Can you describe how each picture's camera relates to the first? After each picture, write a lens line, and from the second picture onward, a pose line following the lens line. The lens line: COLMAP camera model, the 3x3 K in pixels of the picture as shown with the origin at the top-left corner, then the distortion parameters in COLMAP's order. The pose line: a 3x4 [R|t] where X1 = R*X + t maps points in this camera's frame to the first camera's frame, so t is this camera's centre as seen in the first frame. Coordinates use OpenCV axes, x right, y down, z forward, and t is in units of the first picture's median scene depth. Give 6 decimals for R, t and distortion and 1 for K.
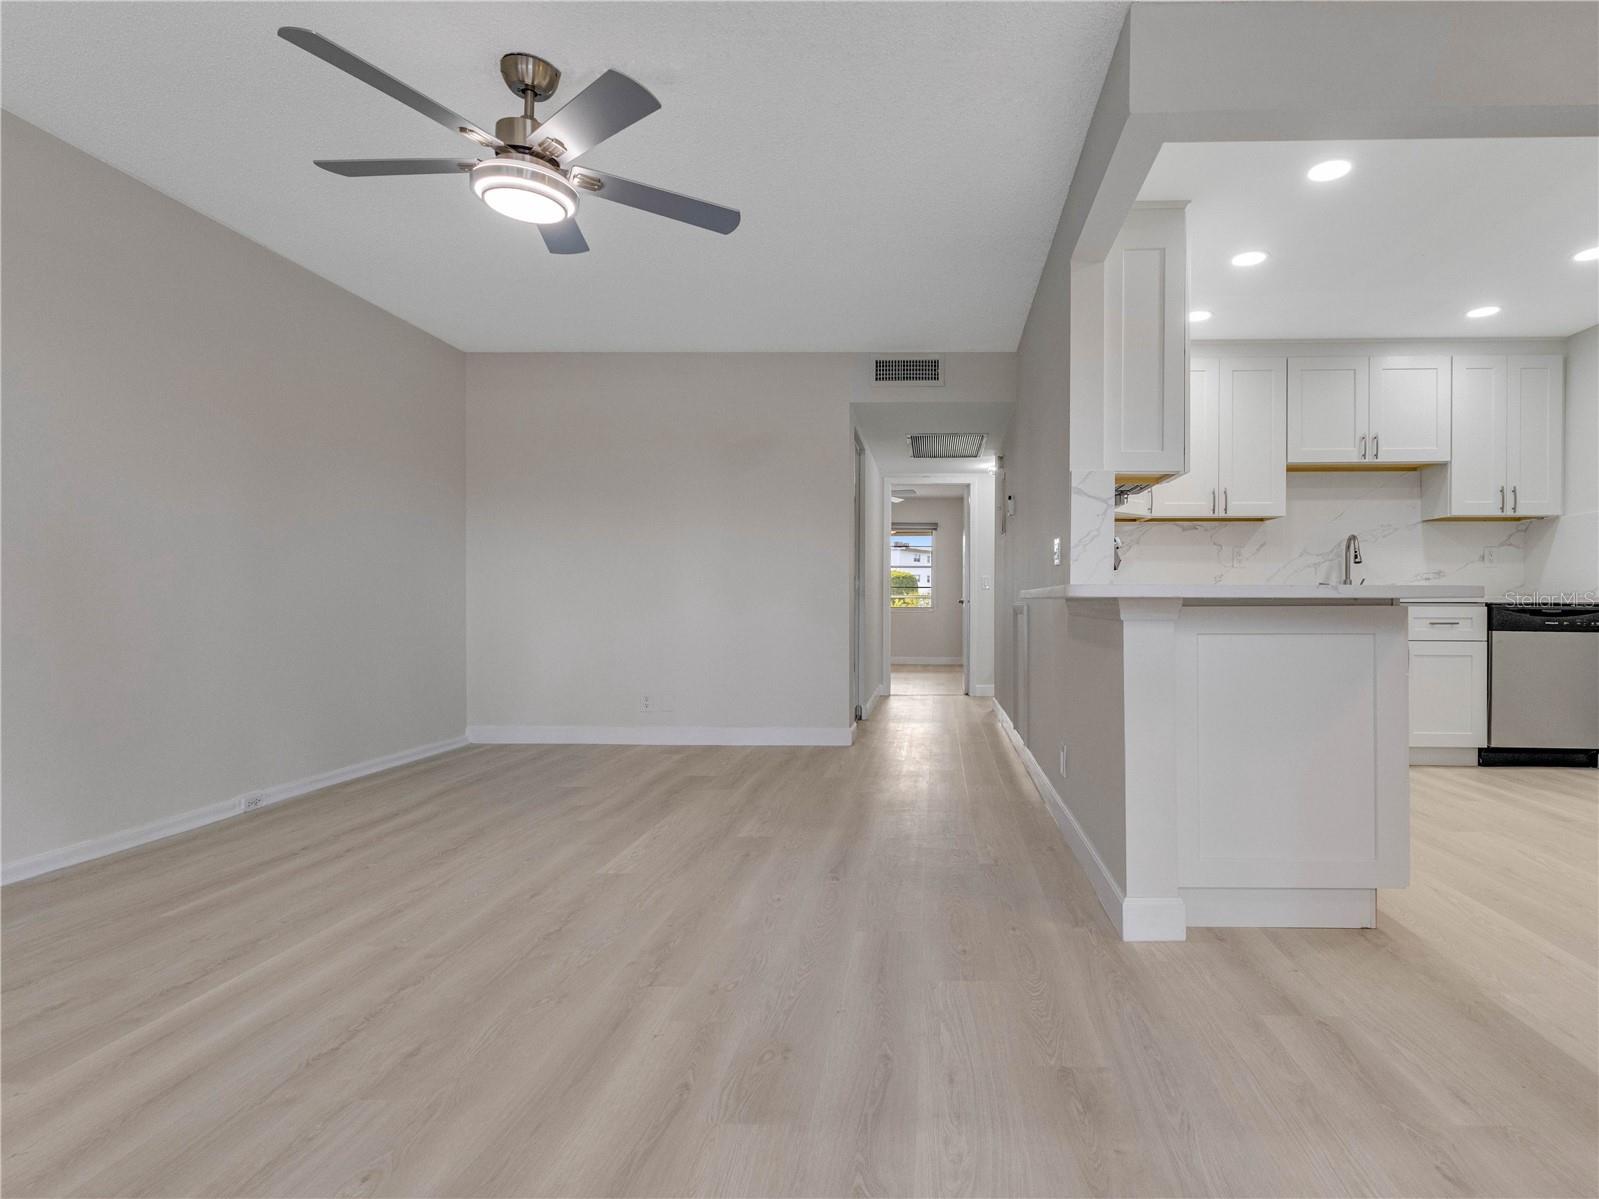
lens RADIAL K [[884.7, 0, 802.5], [0, 884.7, 604.3], [0, 0, 1]] dist [0.006086, 0.003297]
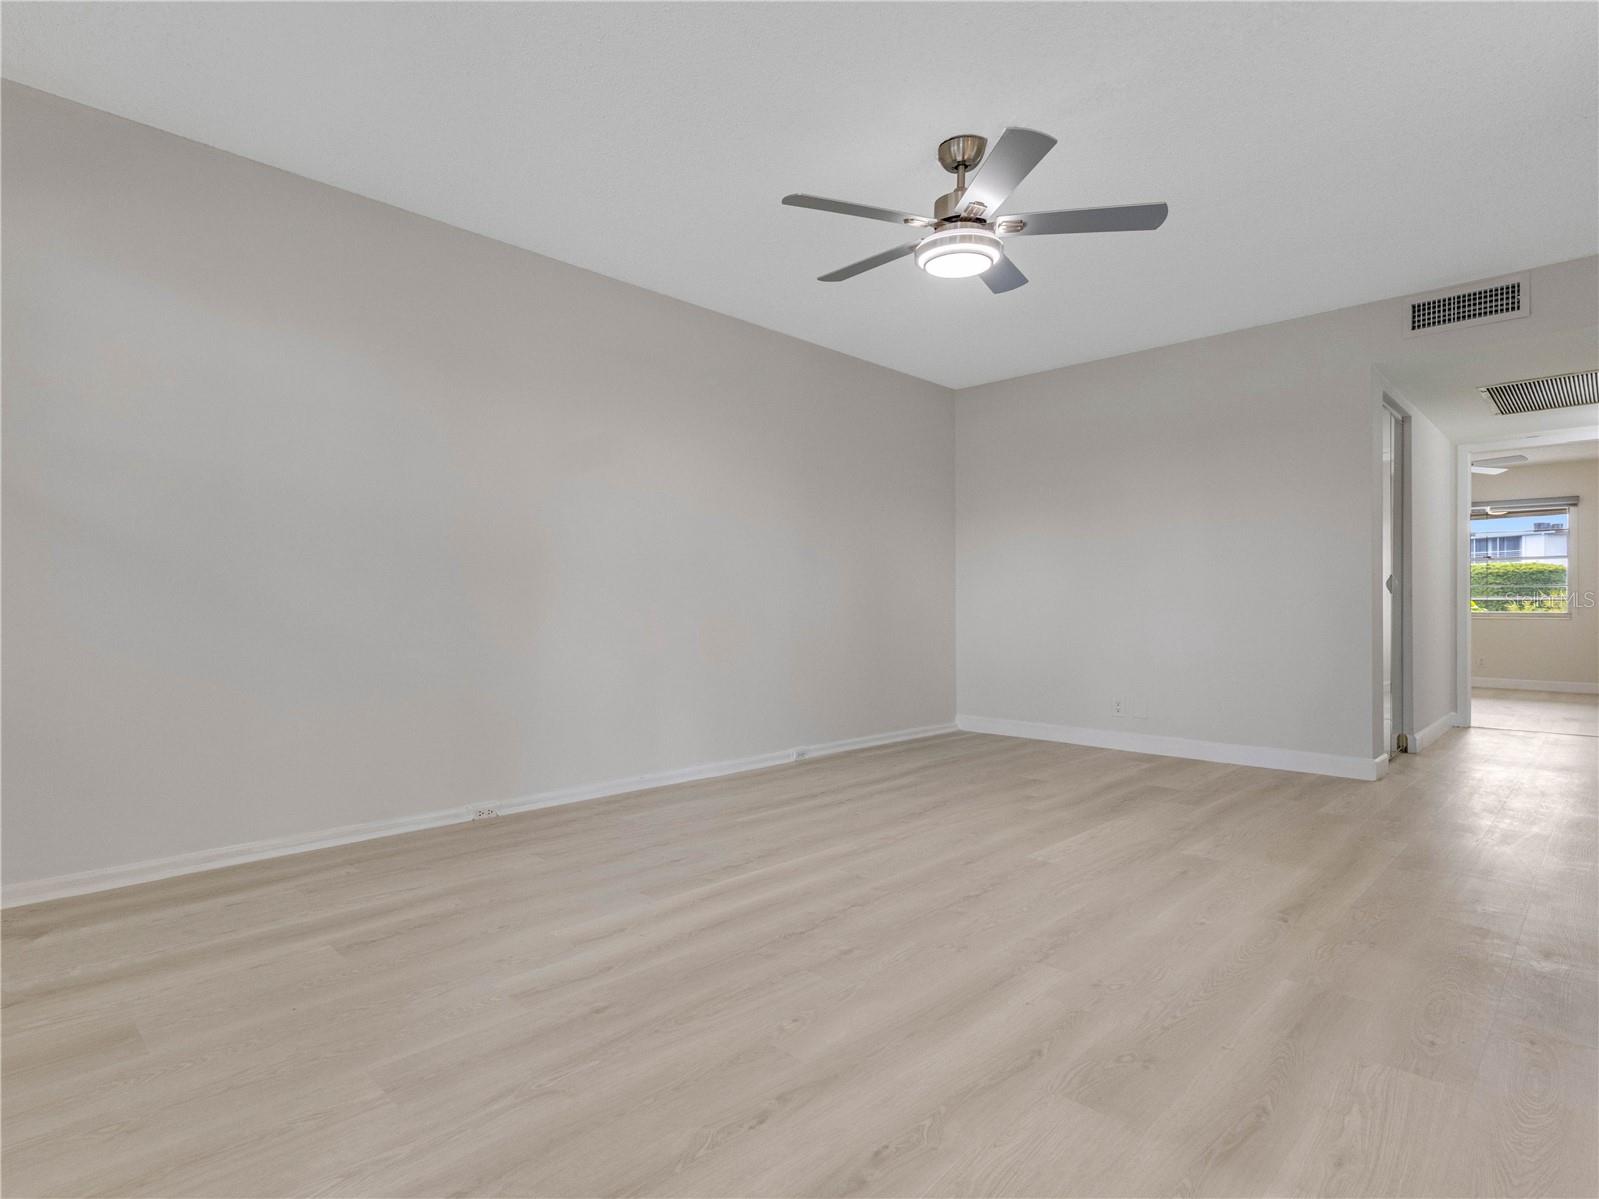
lens RADIAL K [[1101.1, 0, 791.4], [0, 1101.1, 595.5], [0, 0, 1]] dist [-0.000557, 0.004920]
pose [[0.649524, -0.005290, -0.760323, 0.622064], [0.000622, 0.999979, -0.006427, -0.007845], [0.760341, 0.003702, 0.649514, -0.098324]]
